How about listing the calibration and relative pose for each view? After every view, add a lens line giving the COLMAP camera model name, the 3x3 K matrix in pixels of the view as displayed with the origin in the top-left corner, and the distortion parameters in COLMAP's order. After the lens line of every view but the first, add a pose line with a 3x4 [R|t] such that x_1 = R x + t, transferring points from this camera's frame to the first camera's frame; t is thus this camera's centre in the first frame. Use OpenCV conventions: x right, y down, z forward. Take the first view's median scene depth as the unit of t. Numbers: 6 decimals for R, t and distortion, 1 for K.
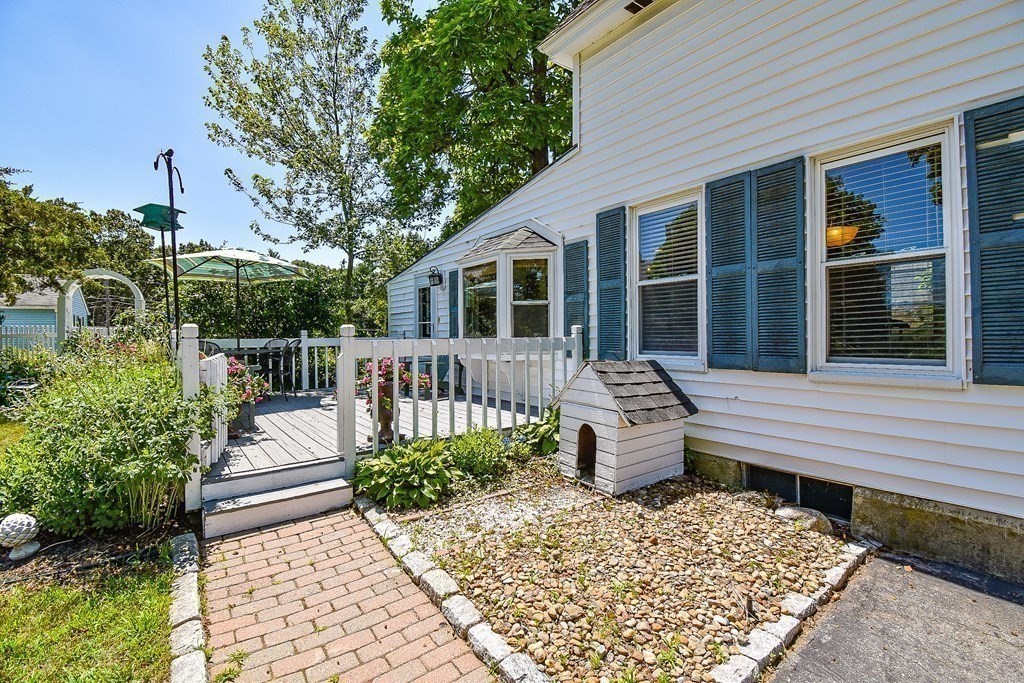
lens RADIAL K [[455.6, 0, 511.0], [0, 455.6, 336.3], [0, 0, 1]] dist [0.012479, -0.021076]
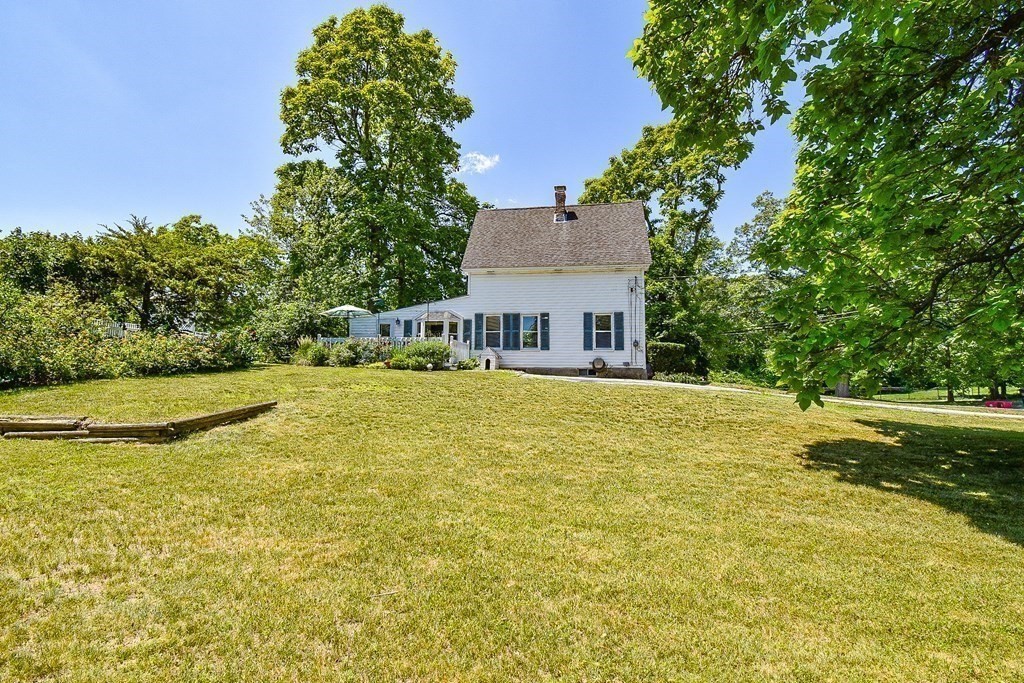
lens RADIAL K [[455.6, 0, 511.0], [0, 455.6, 336.3], [0, 0, 1]] dist [0.012479, -0.021076]
pose [[0.741794, 0.073023, 0.666640, -1.545832], [-0.014039, 0.995527, -0.093427, 0.209967], [-0.670481, 0.059945, 0.739501, -1.503506]]
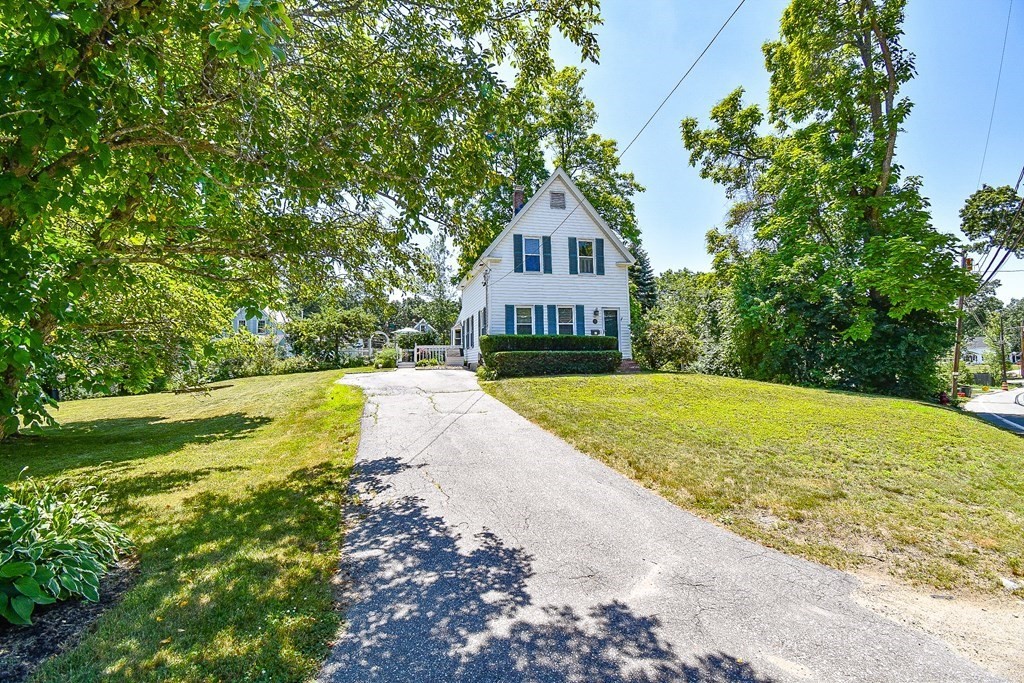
lens RADIAL K [[455.6, 0, 511.0], [0, 455.6, 336.3], [0, 0, 1]] dist [0.012479, -0.021076]
pose [[0.919547, -0.030577, -0.391788, 1.843822], [0.006454, 0.998009, -0.062742, 0.155594], [0.392926, 0.055166, 0.917914, -2.402524]]
